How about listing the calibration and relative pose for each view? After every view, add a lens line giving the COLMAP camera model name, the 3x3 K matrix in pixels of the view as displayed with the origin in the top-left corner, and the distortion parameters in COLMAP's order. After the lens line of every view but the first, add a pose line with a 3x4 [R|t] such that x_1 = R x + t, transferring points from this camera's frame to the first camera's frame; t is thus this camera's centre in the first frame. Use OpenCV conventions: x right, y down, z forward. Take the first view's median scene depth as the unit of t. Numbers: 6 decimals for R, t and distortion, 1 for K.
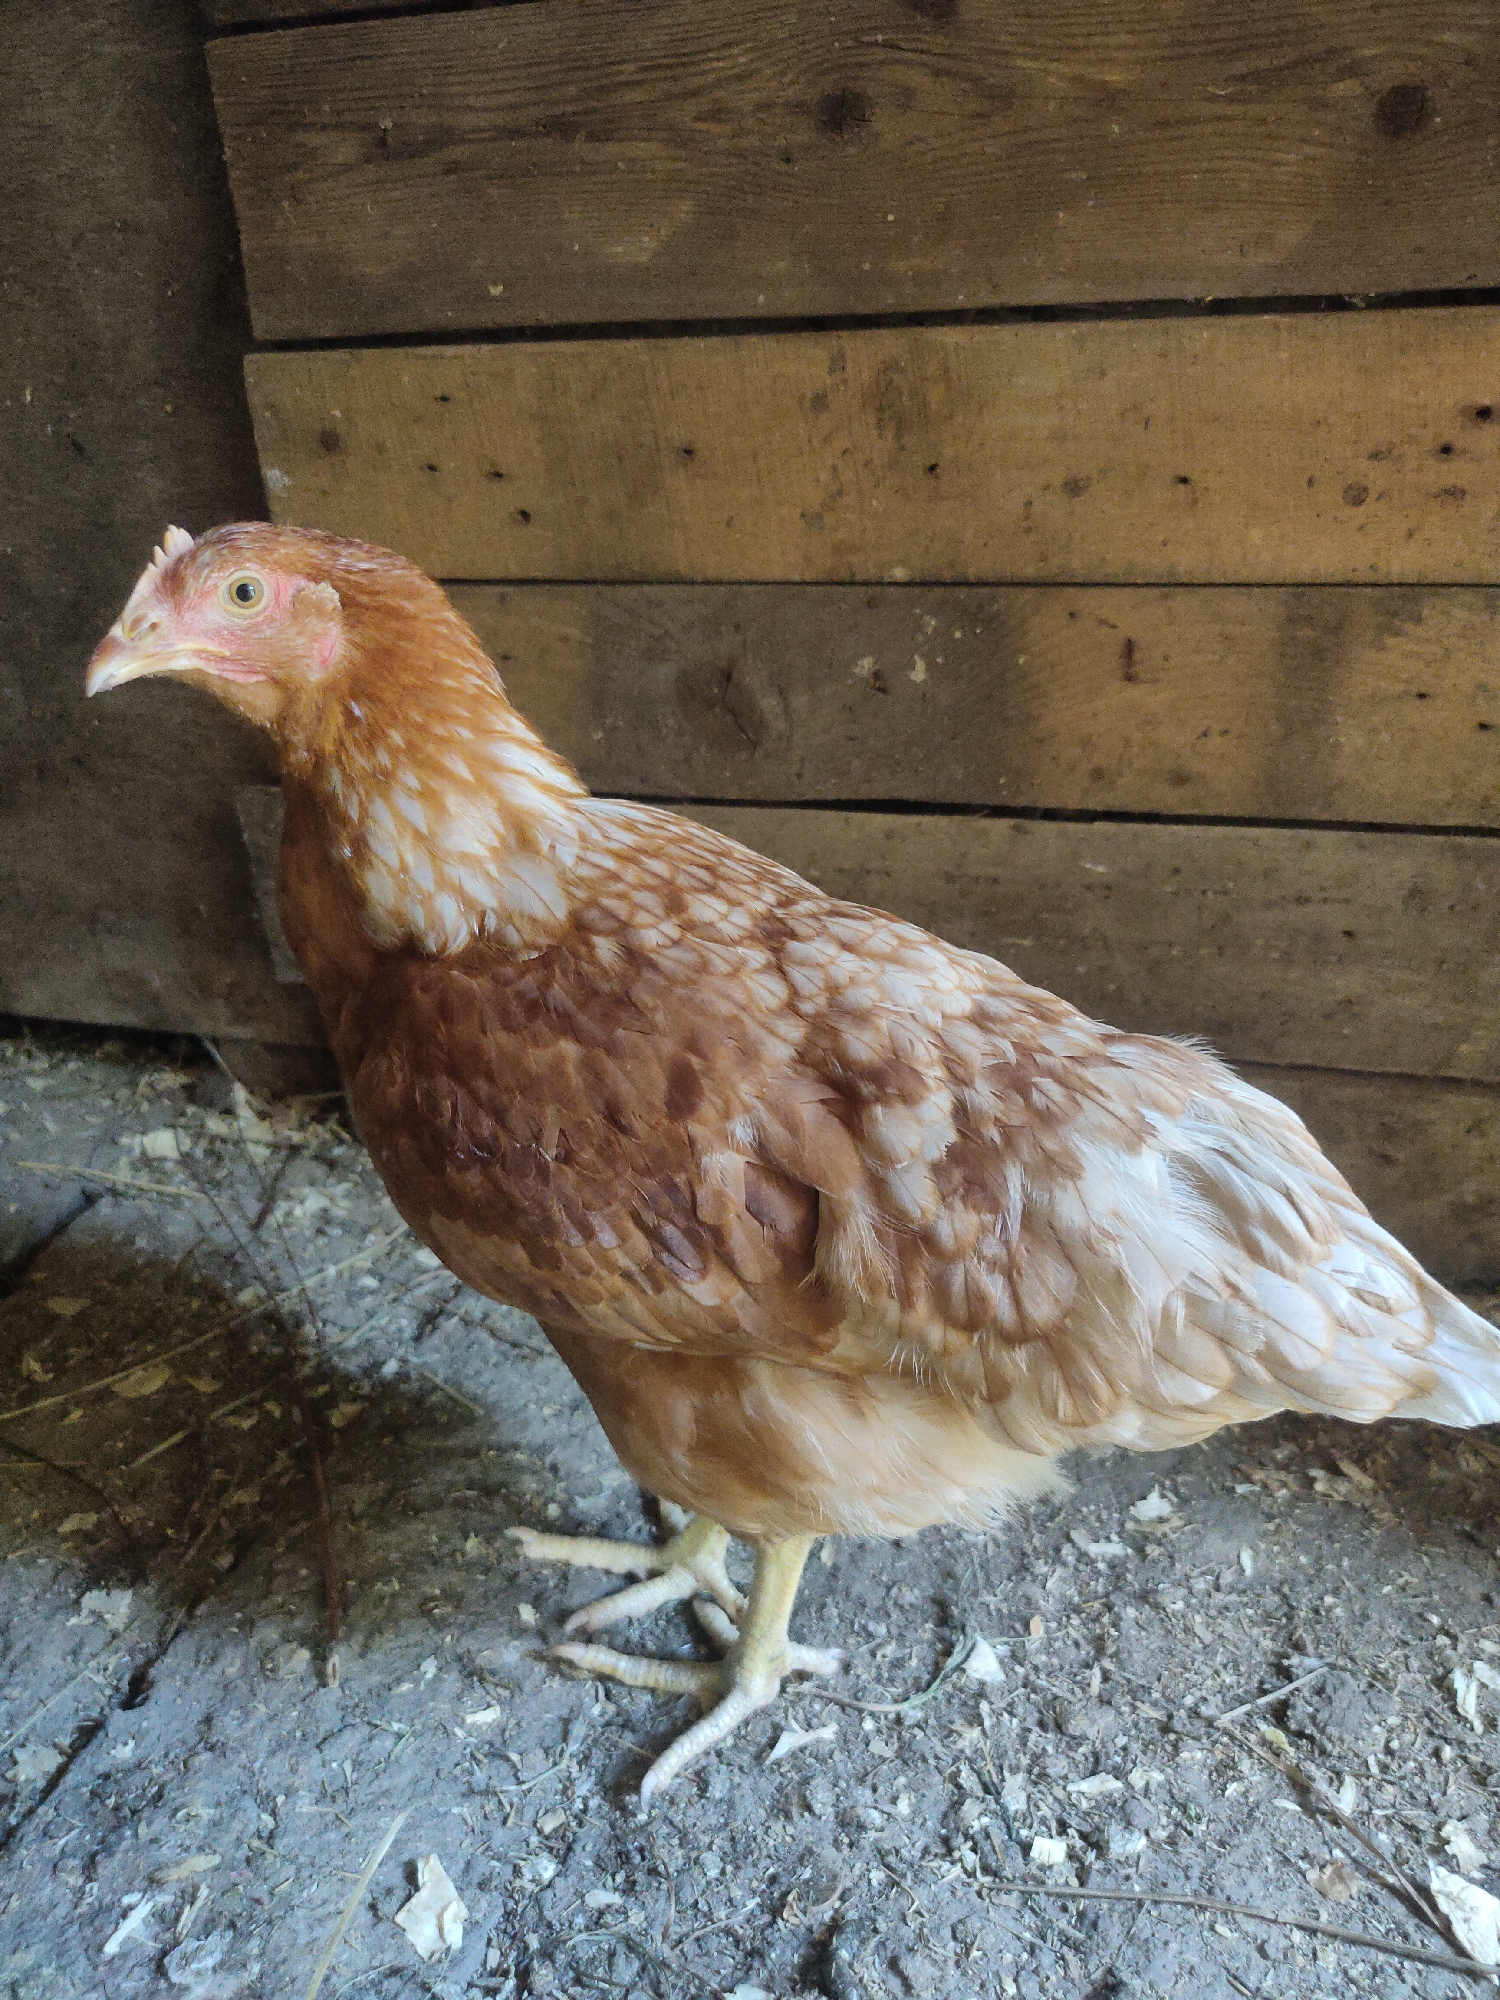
lens RADIAL K [[1551.3, 0, 754.8], [0, 1551.3, 1006.4], [0, 0, 1]] dist [-0.027278, 0.009099]
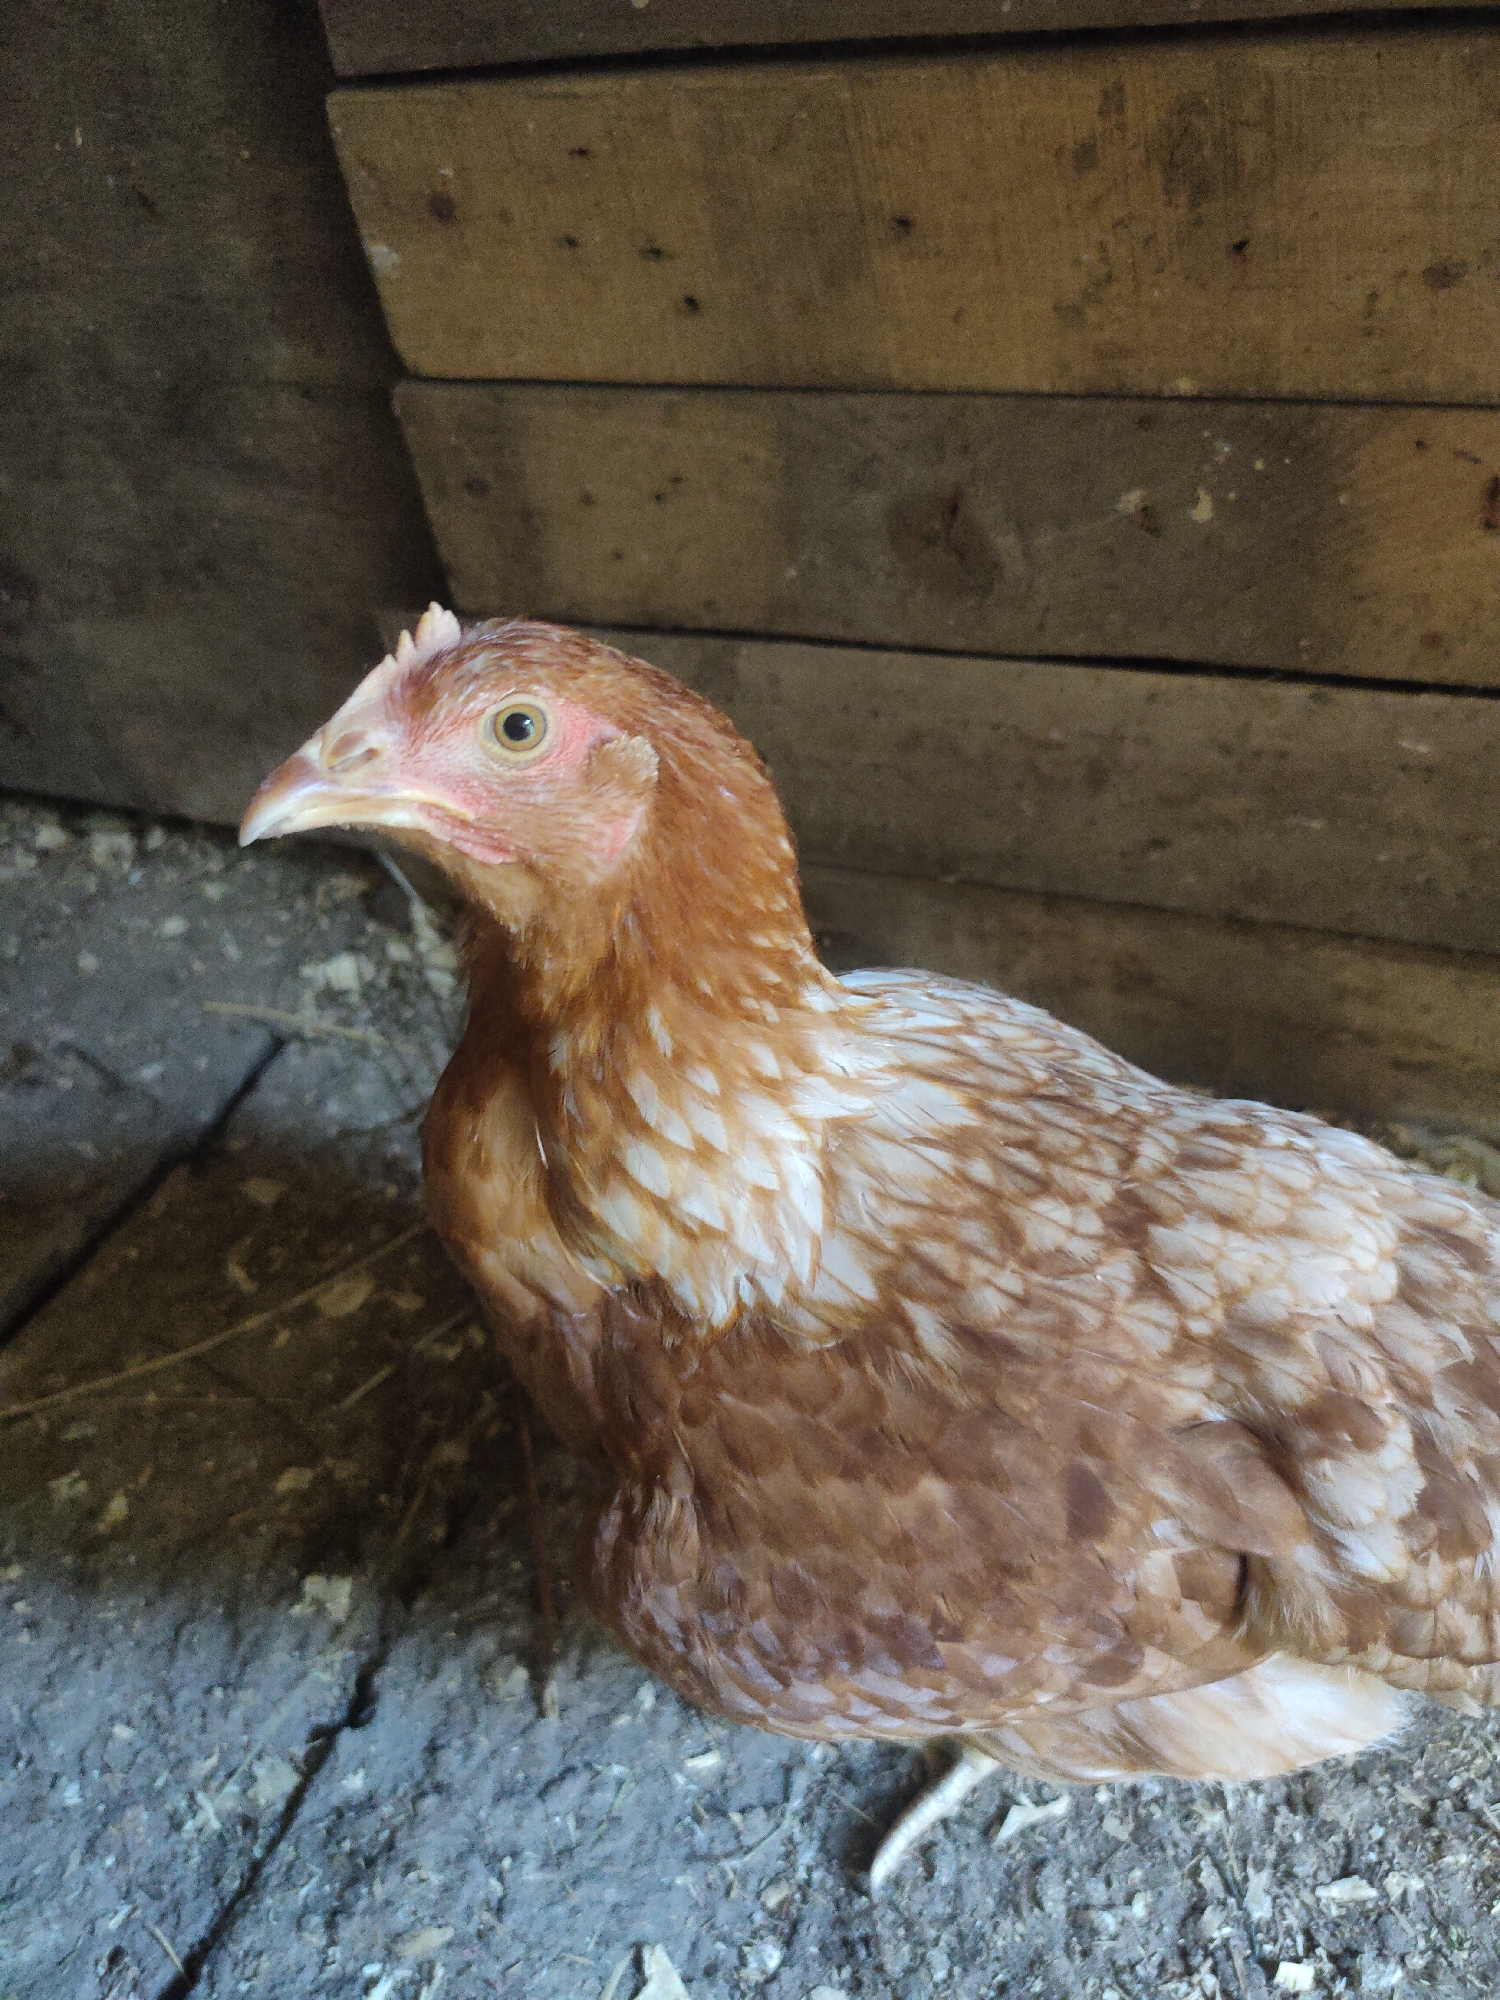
lens RADIAL K [[1551.3, 0, 742.9], [0, 1551.3, 996.1], [0, 0, 1]] dist [-0.027278, 0.009099]
pose [[0.990768, 0.007047, -0.135381, -0.016848], [0.034185, 0.953387, 0.299806, -0.237637], [0.131184, -0.301667, 0.944345, 0.176550]]
